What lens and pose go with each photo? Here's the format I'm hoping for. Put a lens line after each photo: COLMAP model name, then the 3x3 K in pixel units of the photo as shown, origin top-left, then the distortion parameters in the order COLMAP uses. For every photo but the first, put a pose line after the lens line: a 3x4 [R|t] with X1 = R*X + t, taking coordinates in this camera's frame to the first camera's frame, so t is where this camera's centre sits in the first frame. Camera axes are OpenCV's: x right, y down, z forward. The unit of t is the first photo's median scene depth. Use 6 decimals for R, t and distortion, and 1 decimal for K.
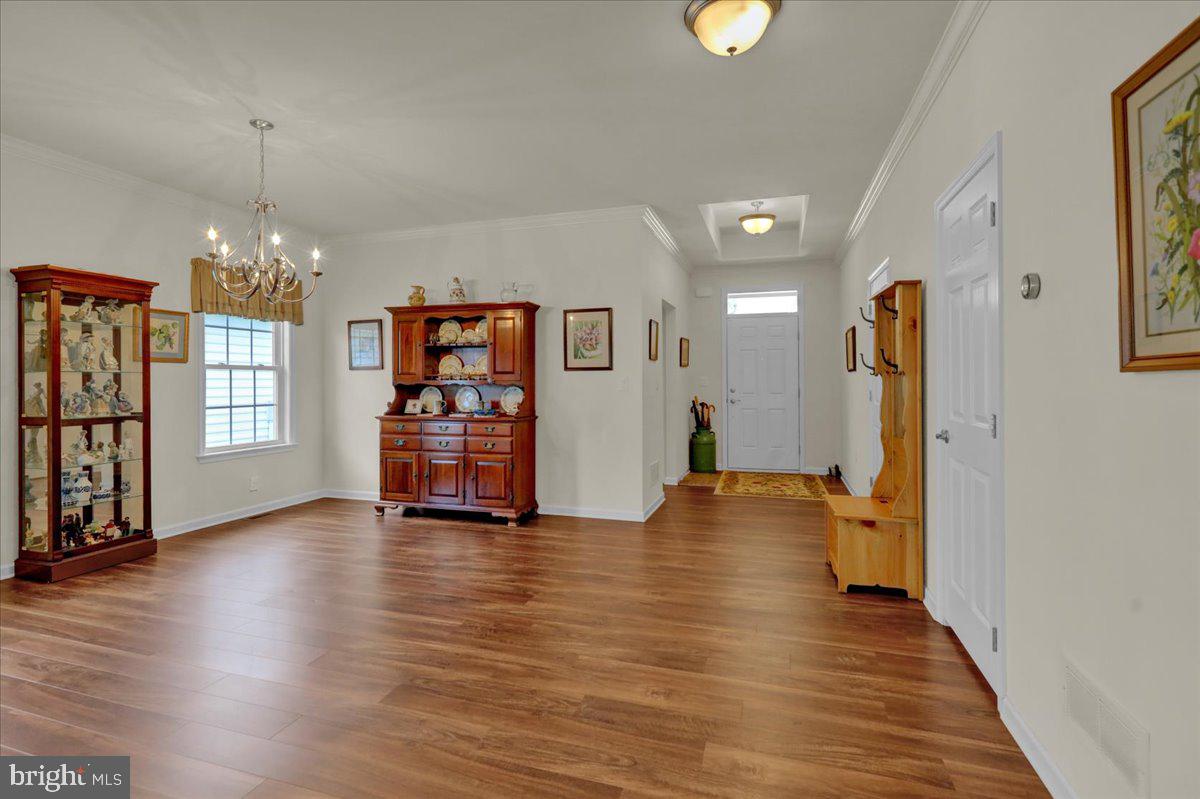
lens RADIAL K [[546.8, 0, 604.6], [0, 546.8, 389.9], [0, 0, 1]] dist [0.003264, 0.001035]
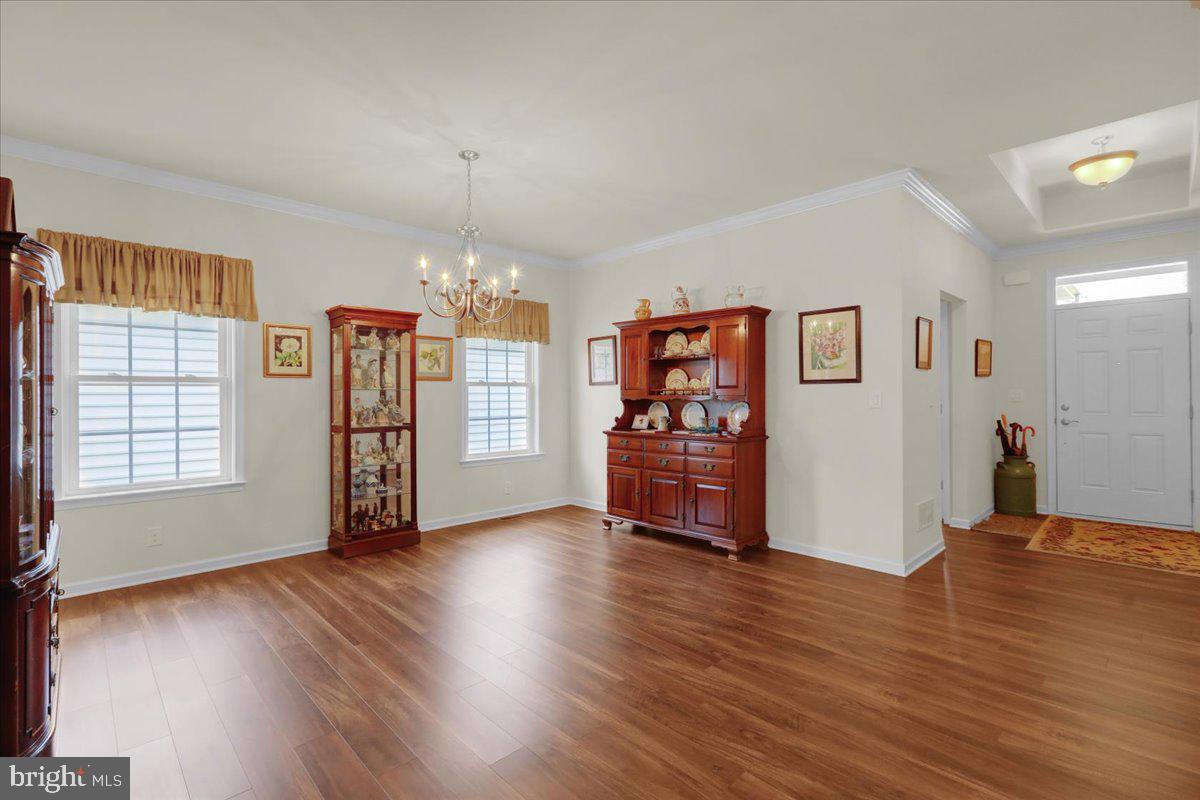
lens RADIAL K [[546.8, 0, 597.3], [0, 546.8, 399.1], [0, 0, 1]] dist [0.003264, 0.001035]
pose [[0.882388, 0.002124, -0.470517, 0.050924], [-0.005934, 0.999961, -0.006613, -0.004157], [0.470484, 0.008627, 0.882366, 0.103026]]
